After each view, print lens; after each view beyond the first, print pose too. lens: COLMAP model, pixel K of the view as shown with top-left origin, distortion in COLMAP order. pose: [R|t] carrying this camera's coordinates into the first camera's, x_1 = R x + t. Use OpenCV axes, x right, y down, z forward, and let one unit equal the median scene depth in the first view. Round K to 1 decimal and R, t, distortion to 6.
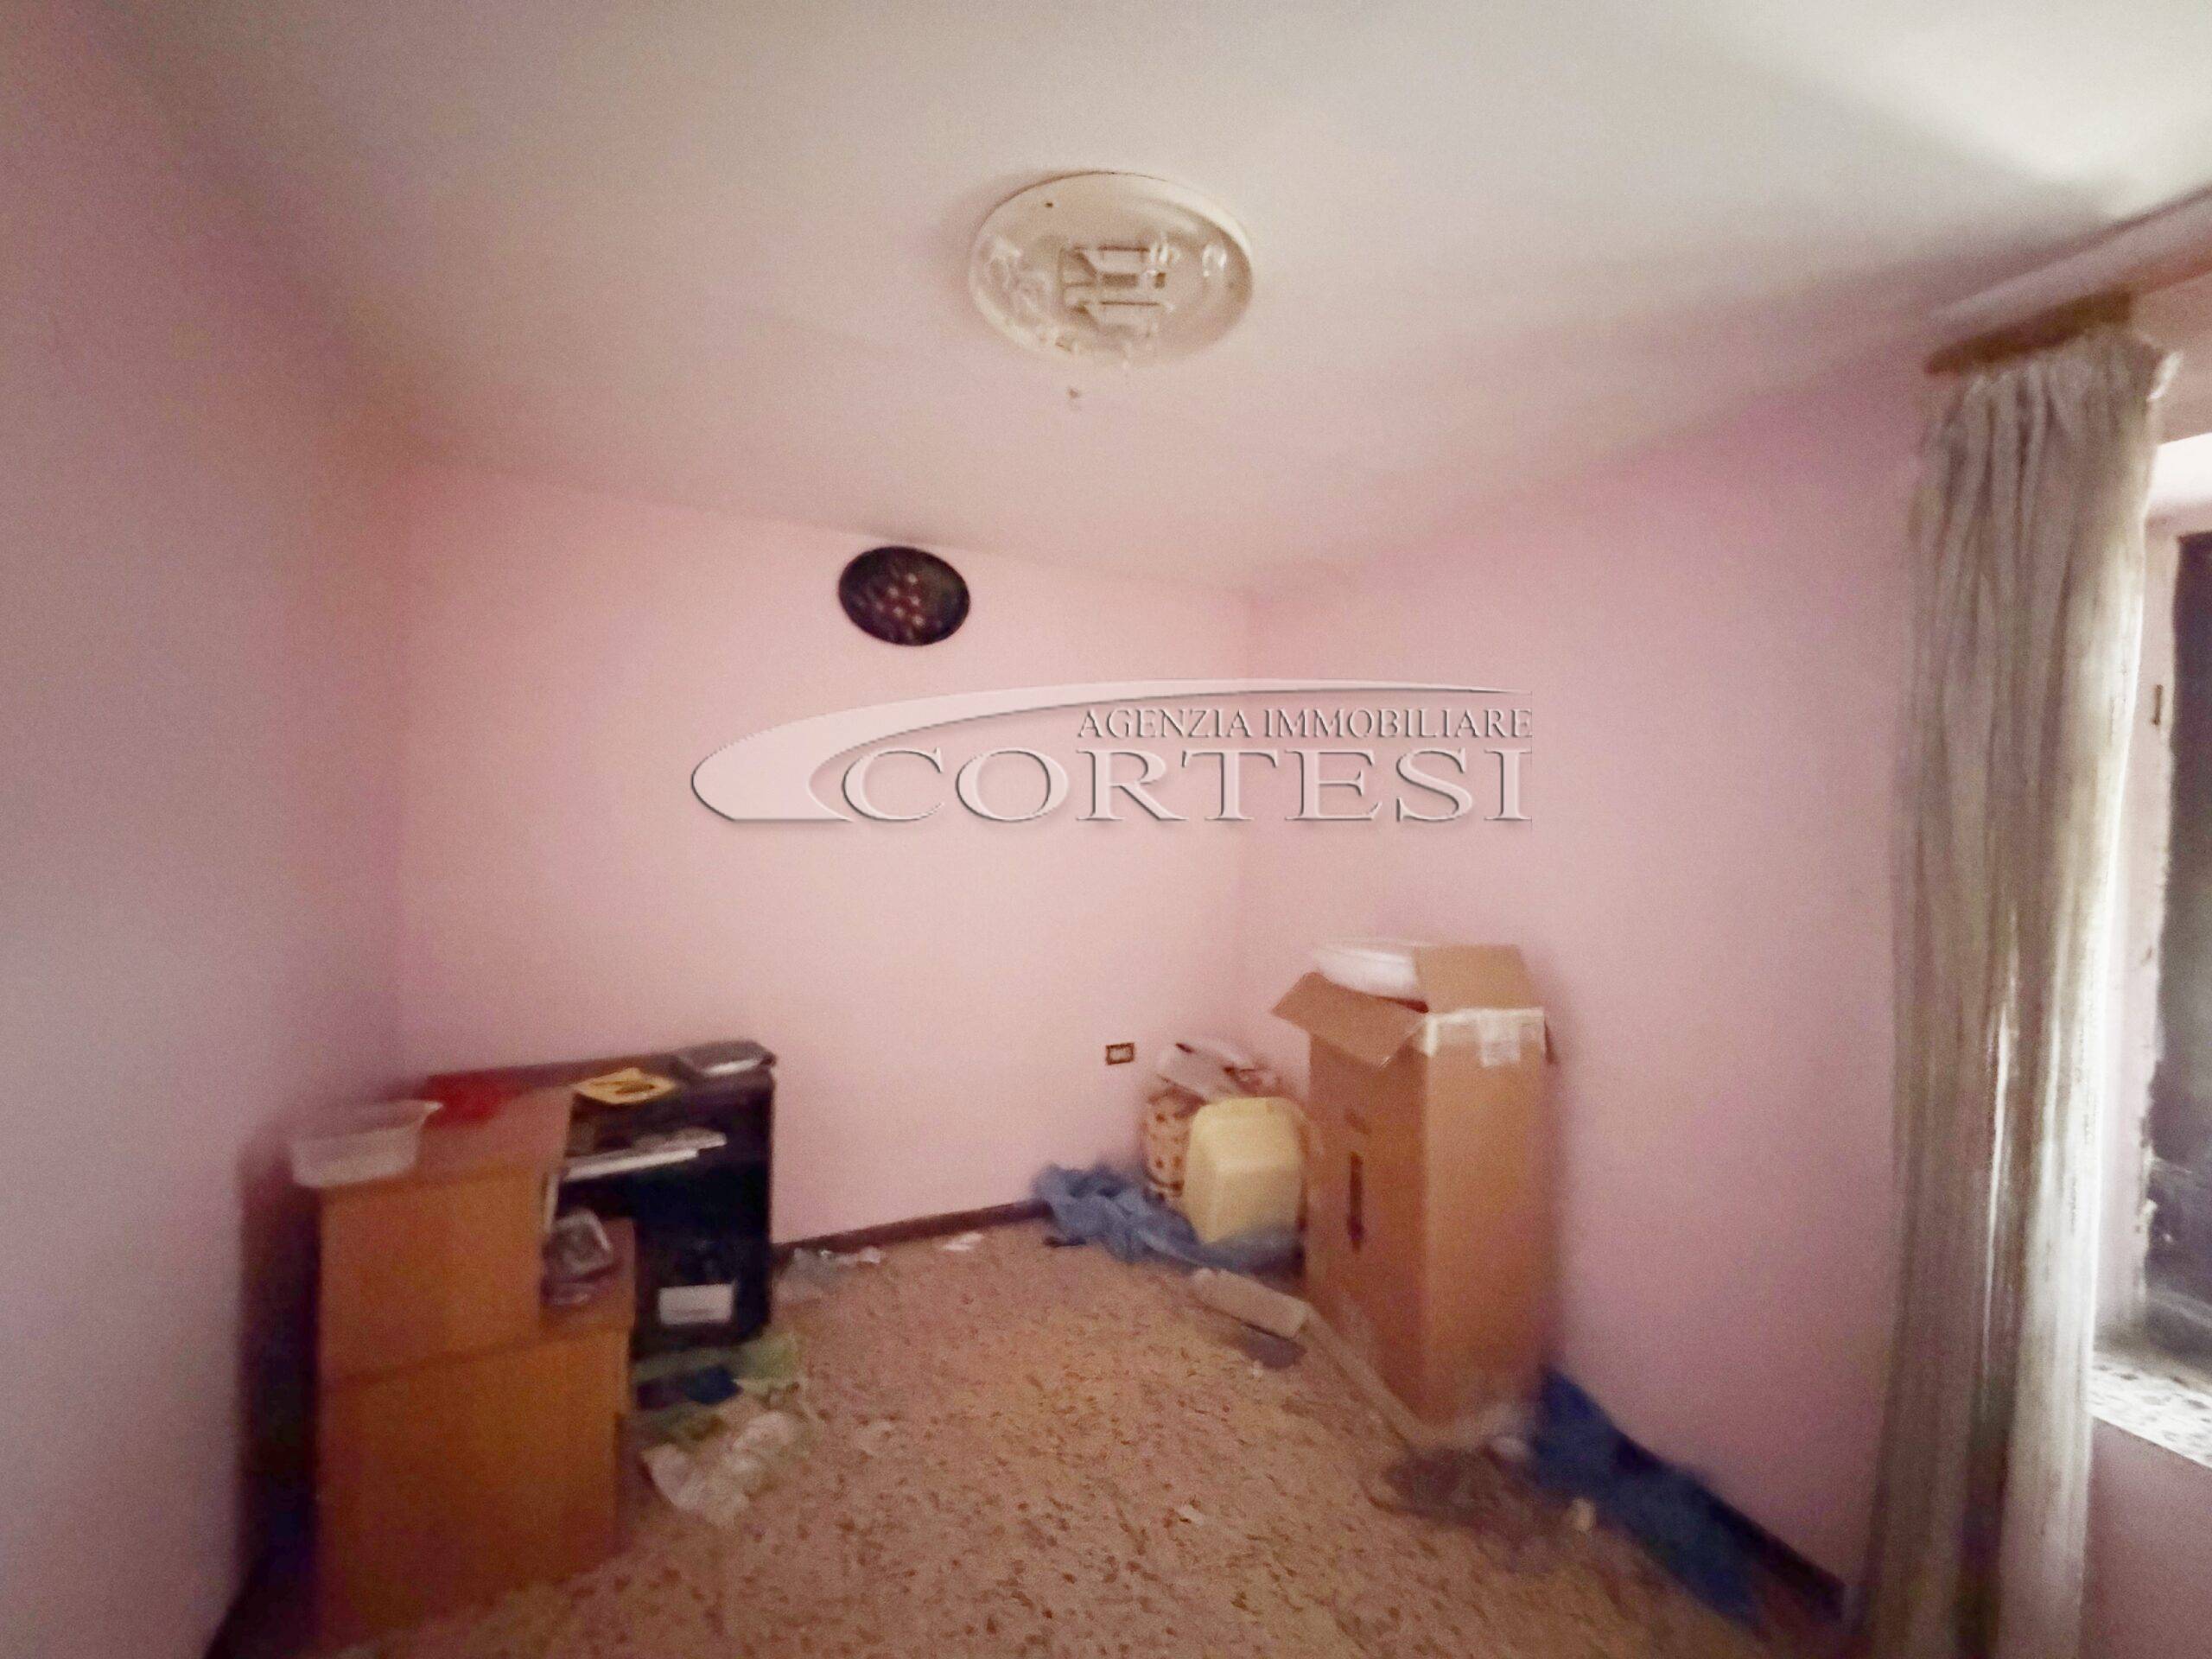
lens RADIAL K [[879.0, 0, 1096.1], [0, 879.0, 830.1], [0, 0, 1]] dist [-0.000656, 0.000235]
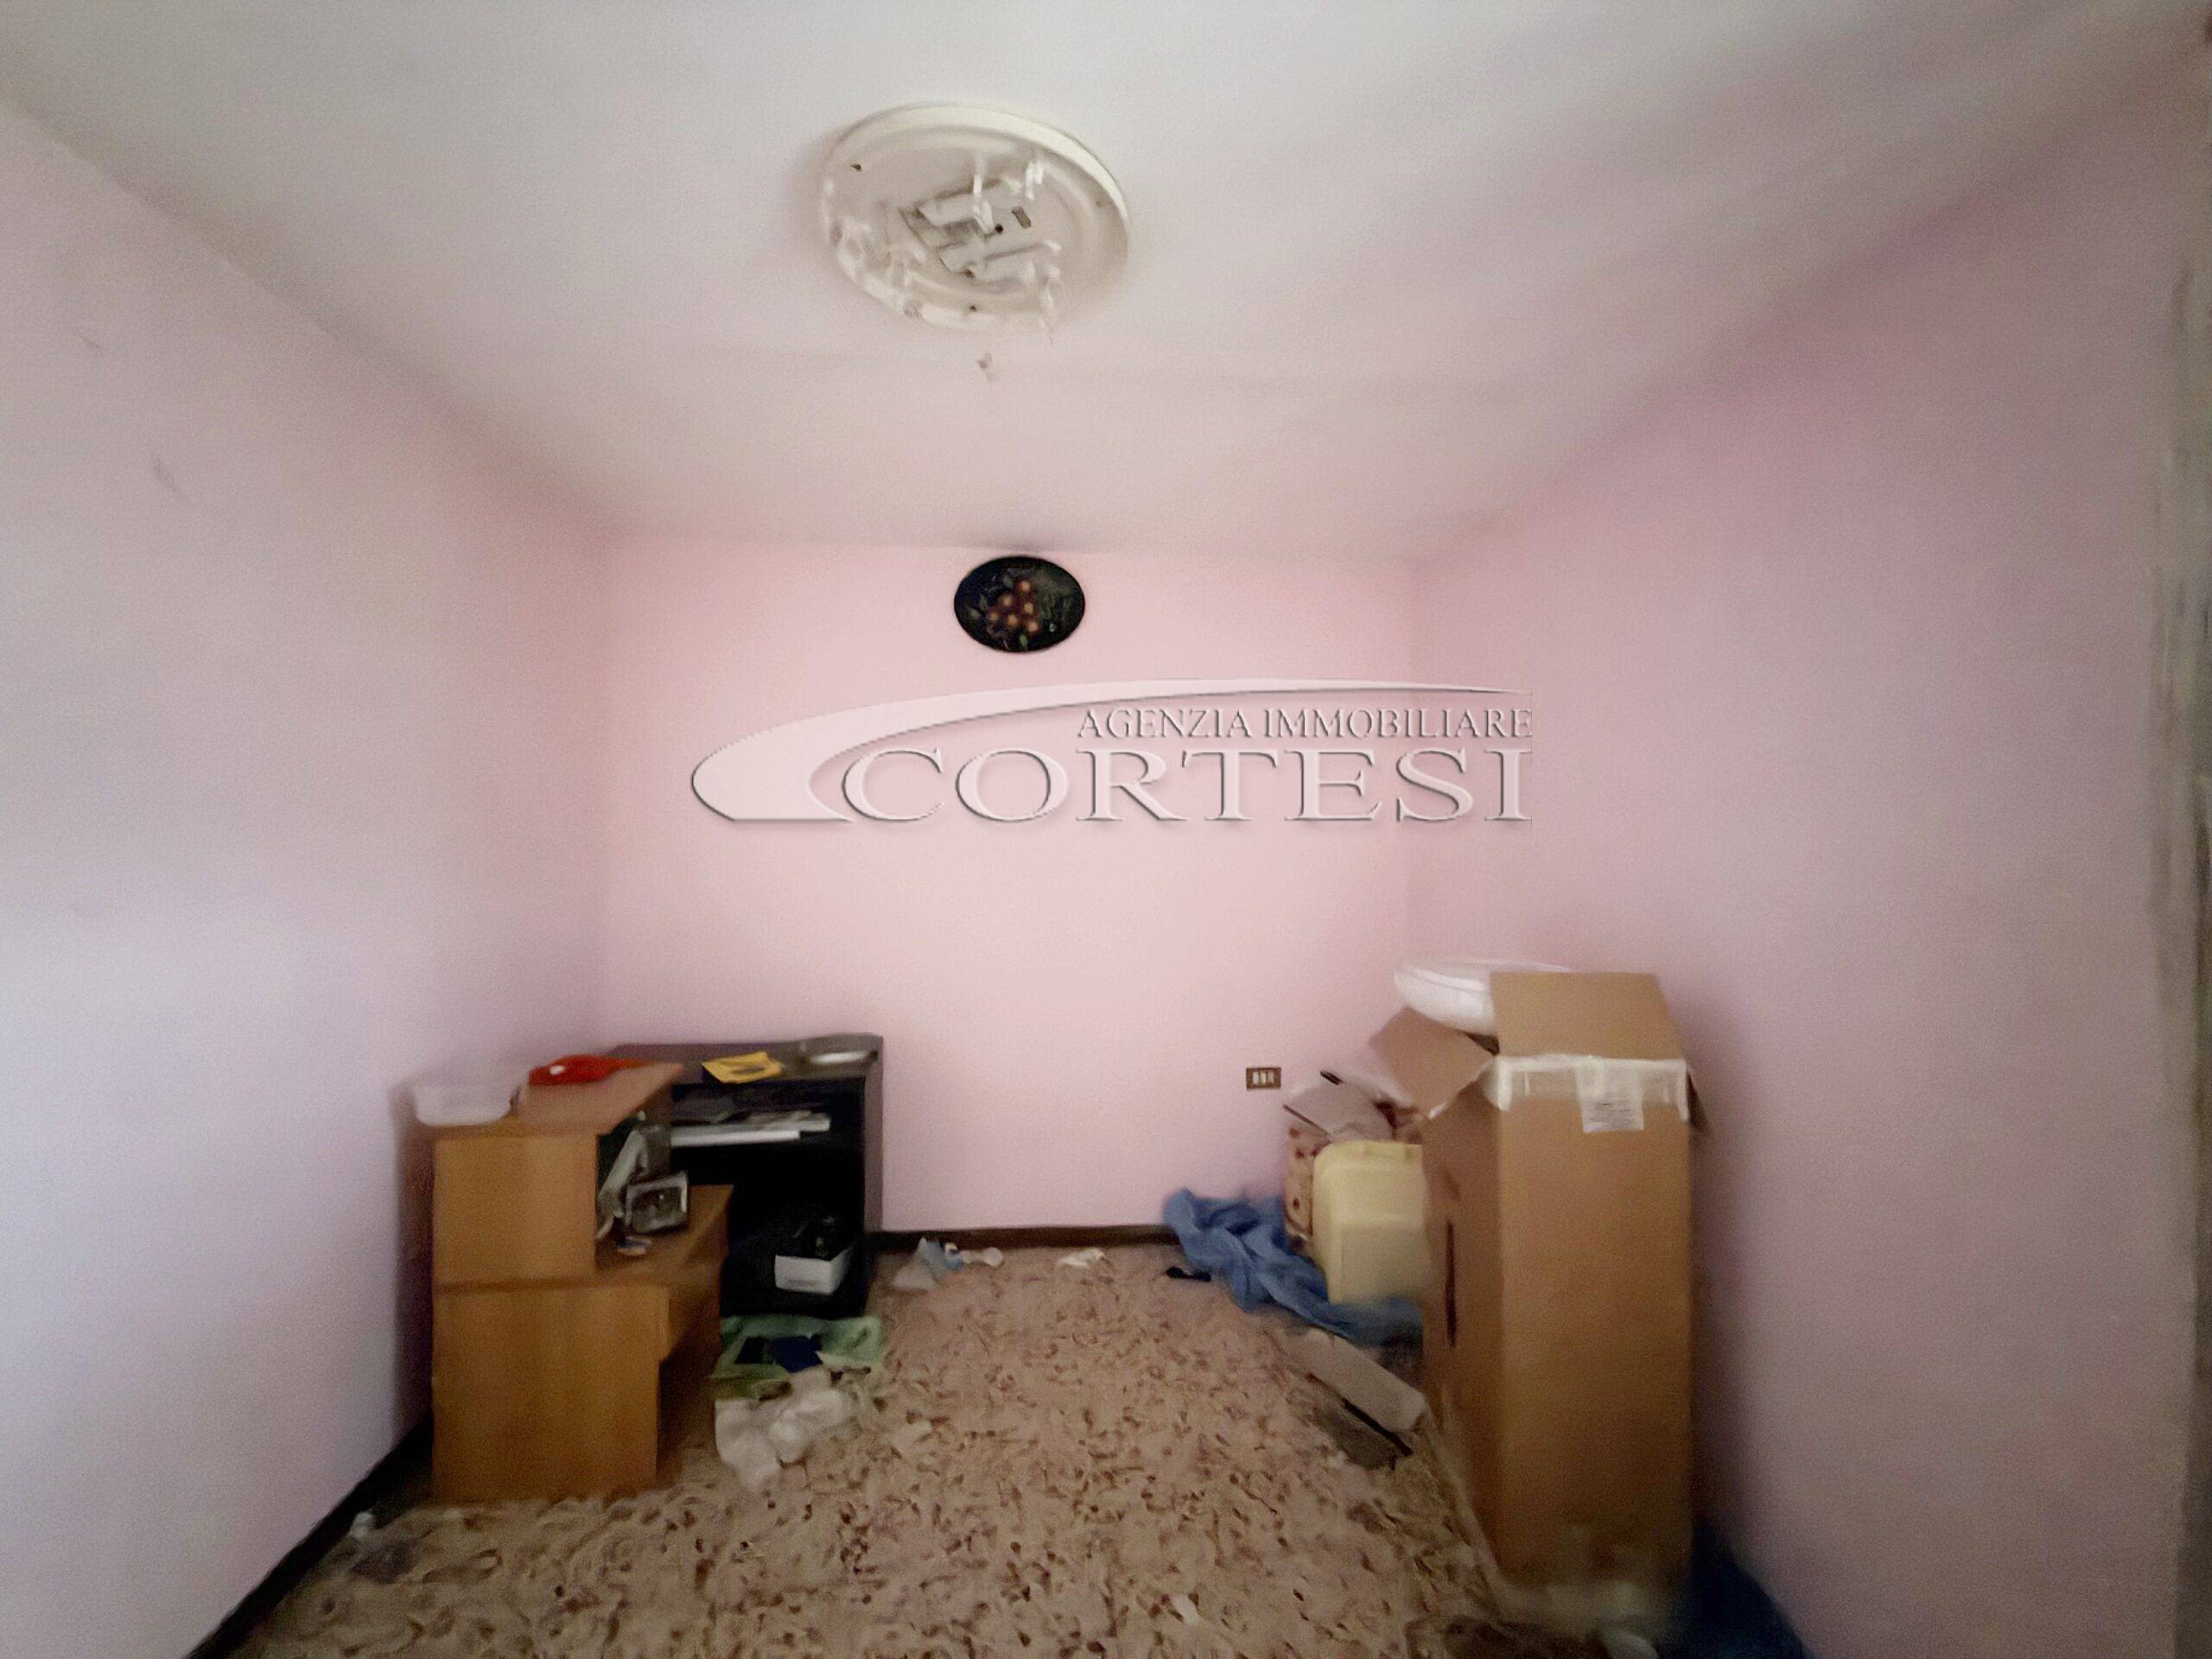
lens RADIAL K [[879.0, 0, 1106.5], [0, 879.0, 829.7], [0, 0, 1]] dist [-0.000656, 0.000235]
pose [[0.932791, -0.016392, -0.360045, 0.298295], [0.011140, 0.999799, -0.016657, 0.014275], [0.360245, 0.011526, 0.932786, 0.121567]]
